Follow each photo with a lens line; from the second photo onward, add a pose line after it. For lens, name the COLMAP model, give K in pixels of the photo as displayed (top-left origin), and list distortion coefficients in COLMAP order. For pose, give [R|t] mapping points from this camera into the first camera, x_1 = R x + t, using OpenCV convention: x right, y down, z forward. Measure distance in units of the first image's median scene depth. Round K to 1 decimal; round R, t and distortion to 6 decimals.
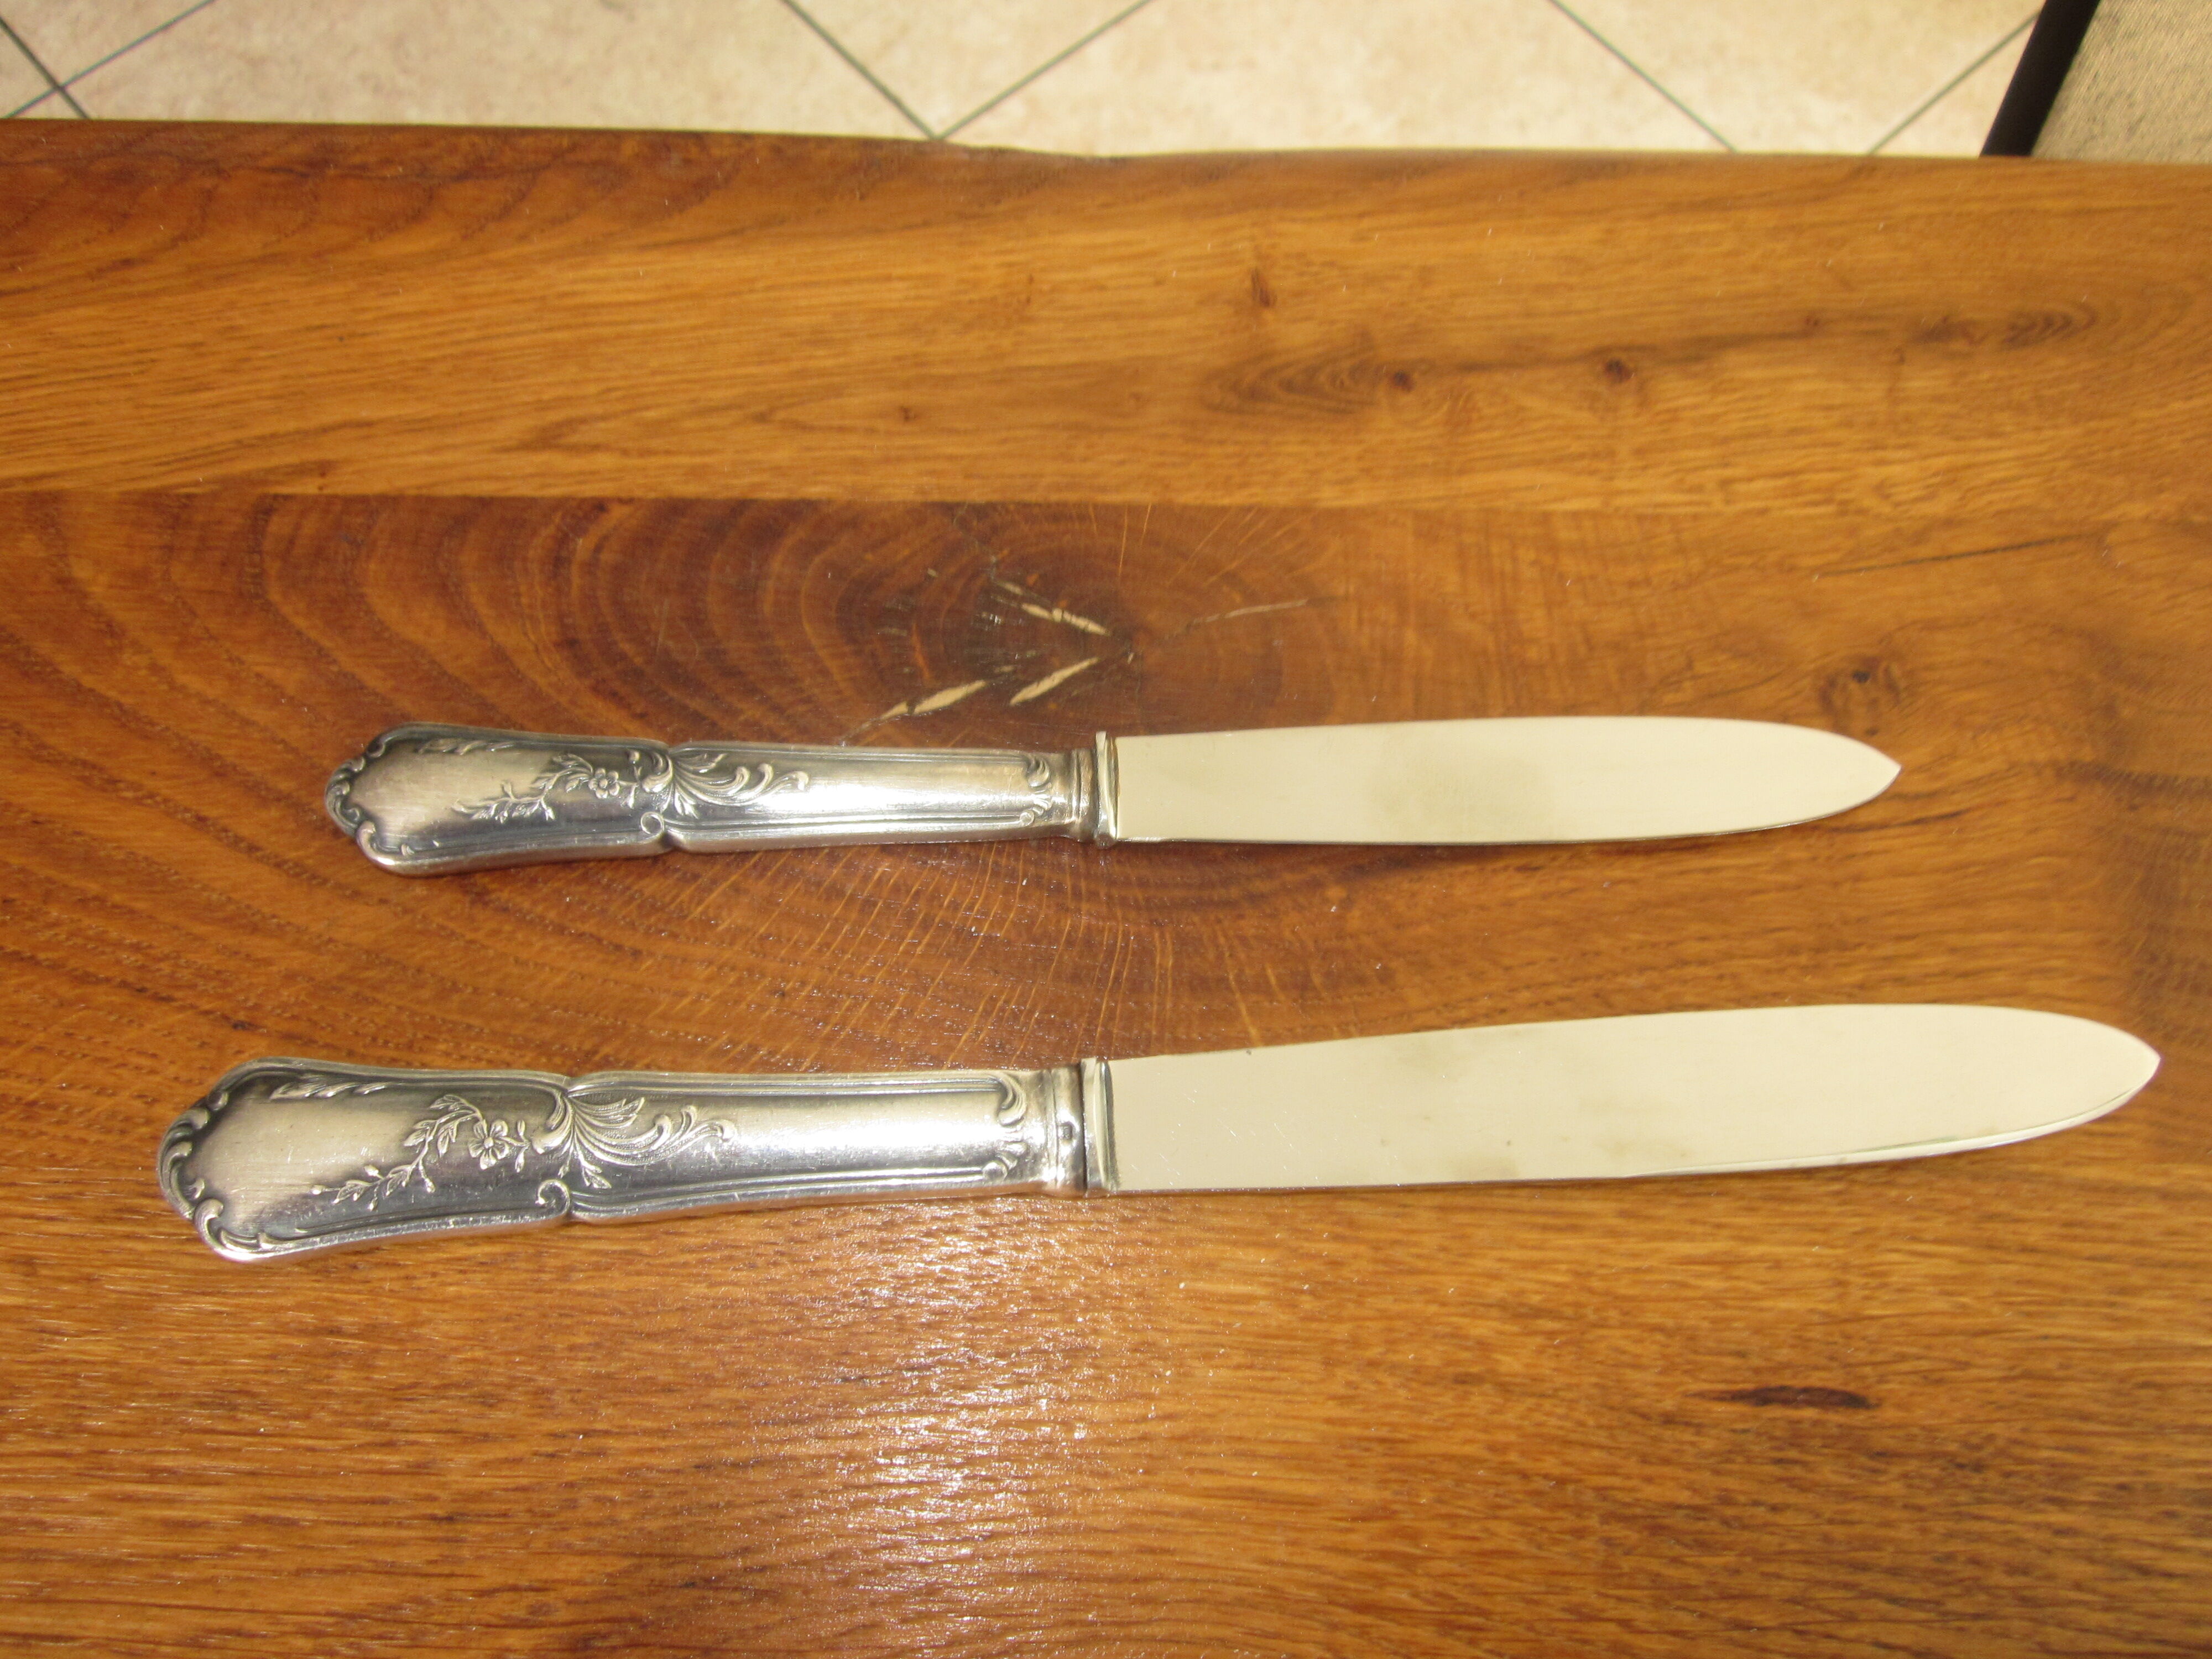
lens RADIAL K [[1813.3, 0, 1113.6], [0, 1813.3, 859.6], [0, 0, 1]] dist [-0.019803, -0.003578]
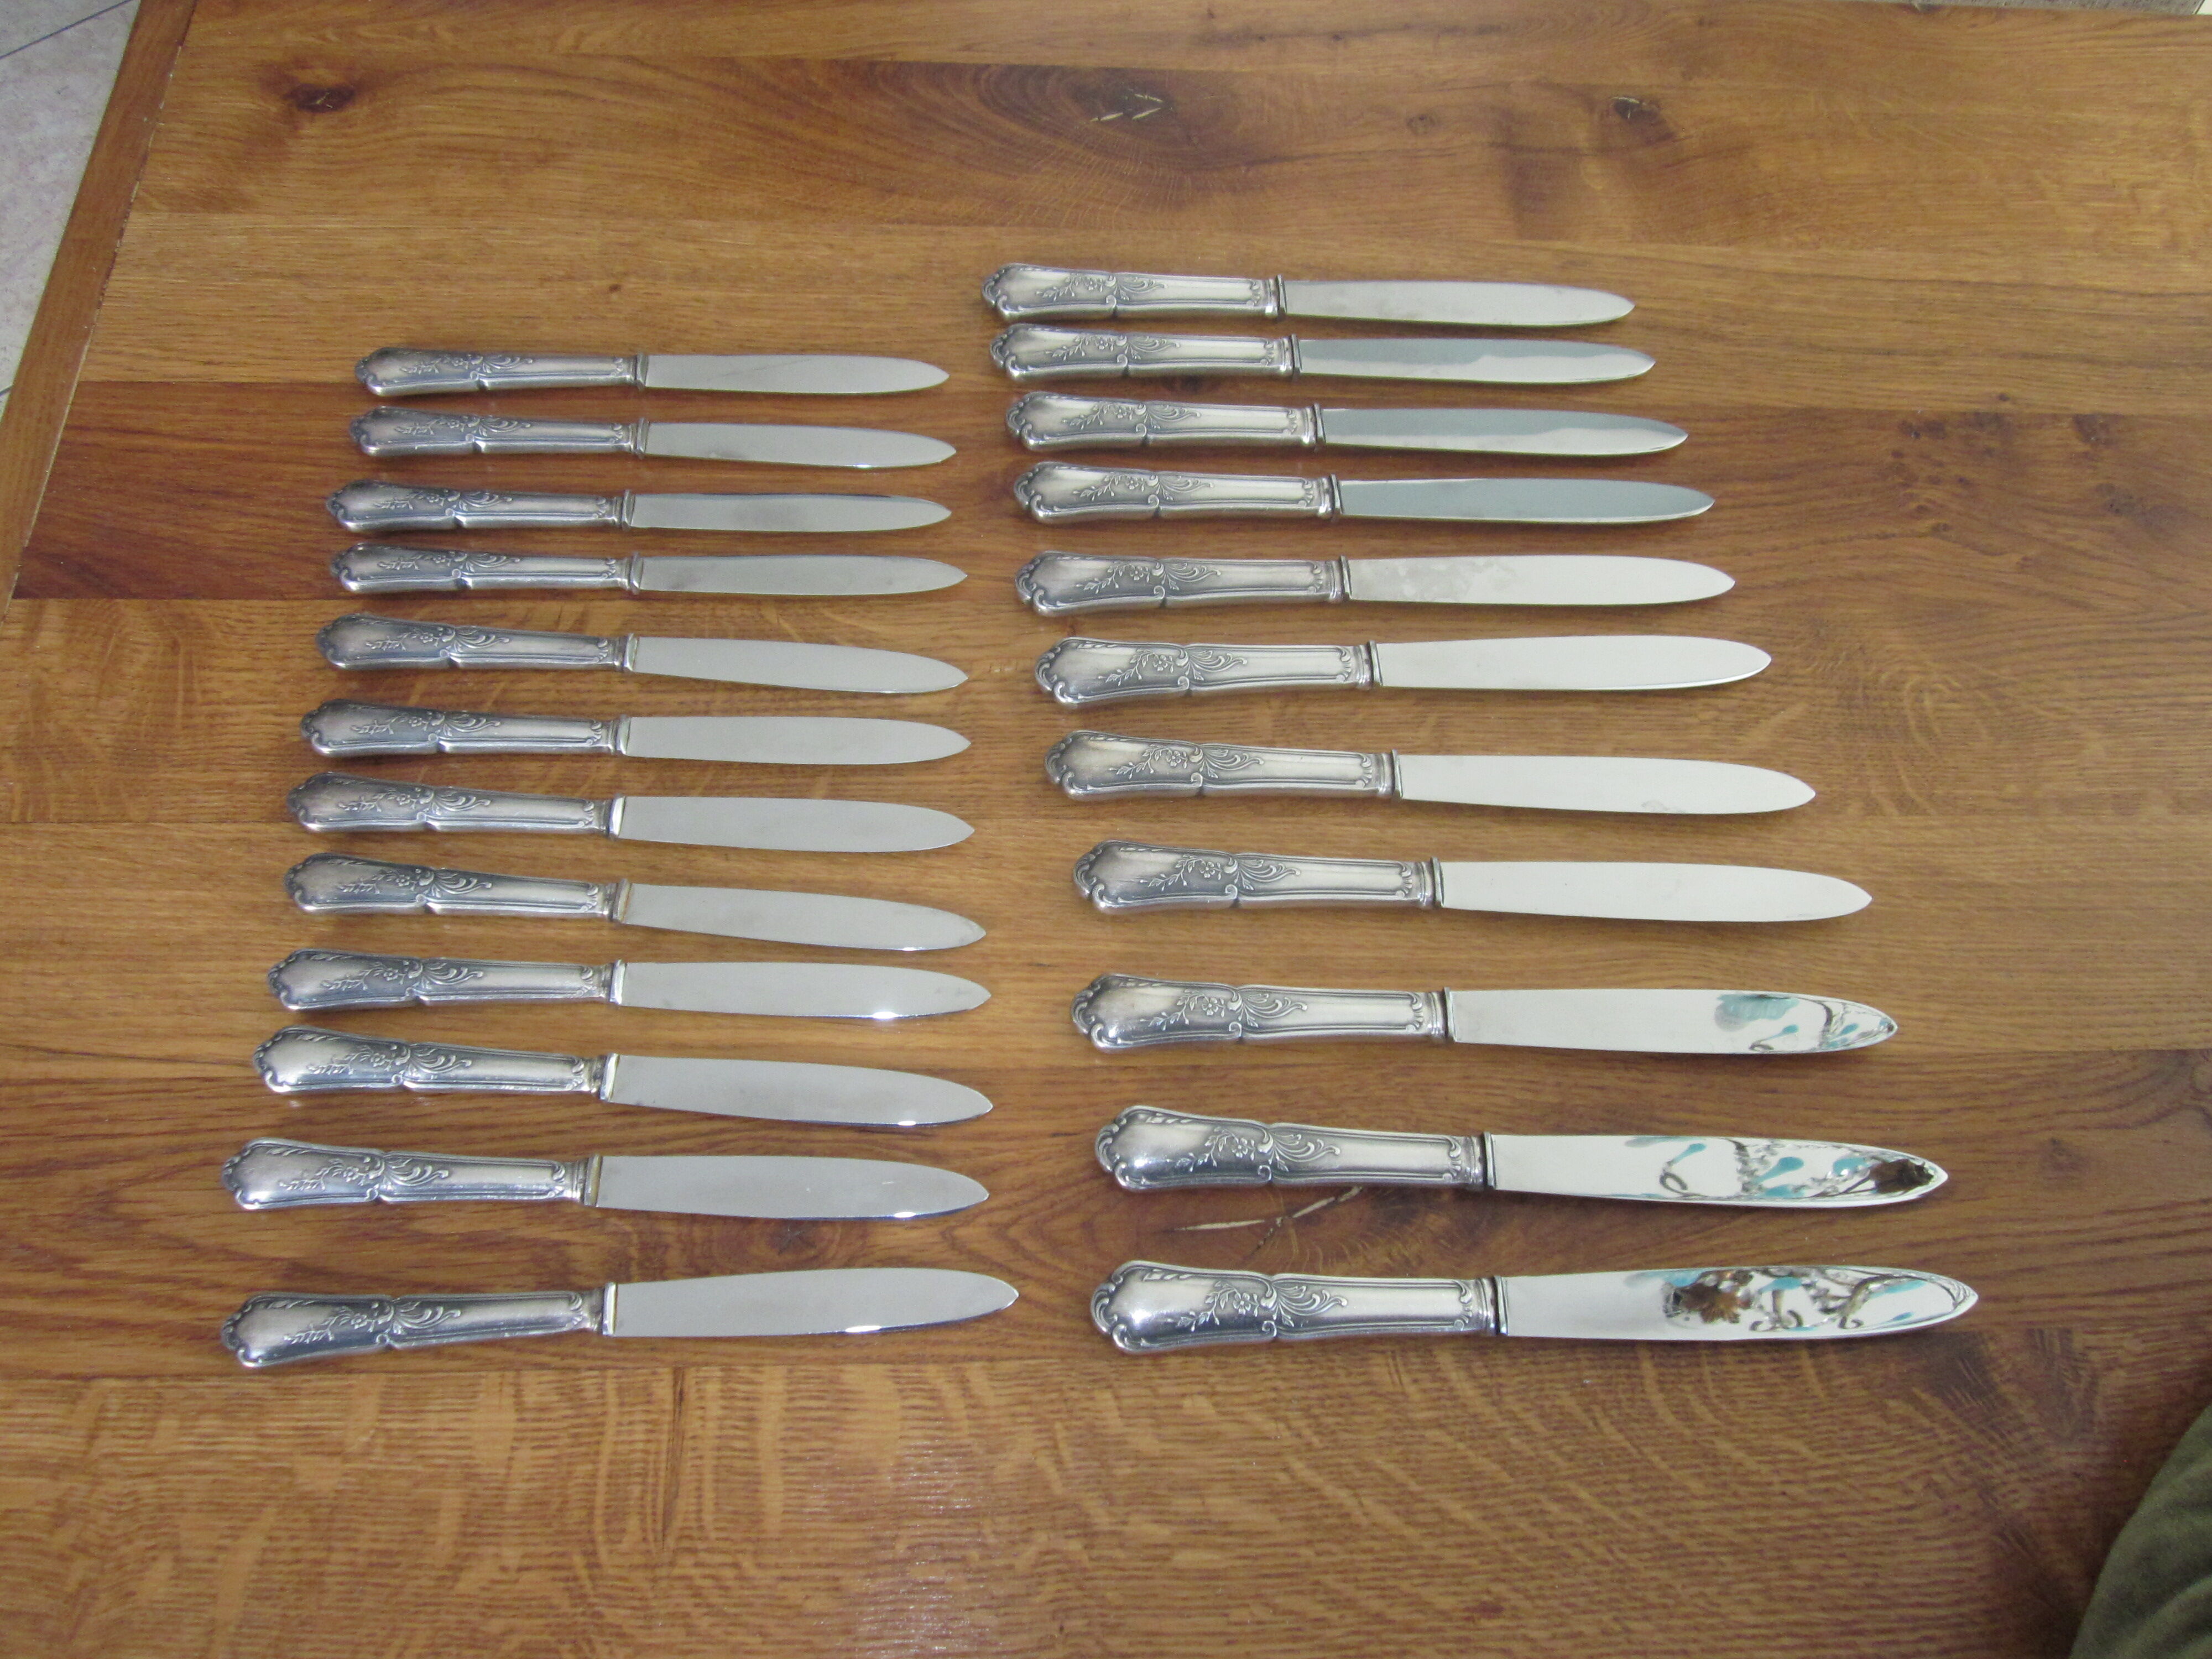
lens RADIAL K [[1813.3, 0, 1113.6], [0, 1813.3, 859.6], [0, 0, 1]] dist [-0.019803, -0.003578]
pose [[0.999049, -0.019949, 0.038759, -0.217366], [0.026294, 0.984951, -0.170820, 1.546974], [-0.034768, 0.171677, 0.984540, -1.631210]]
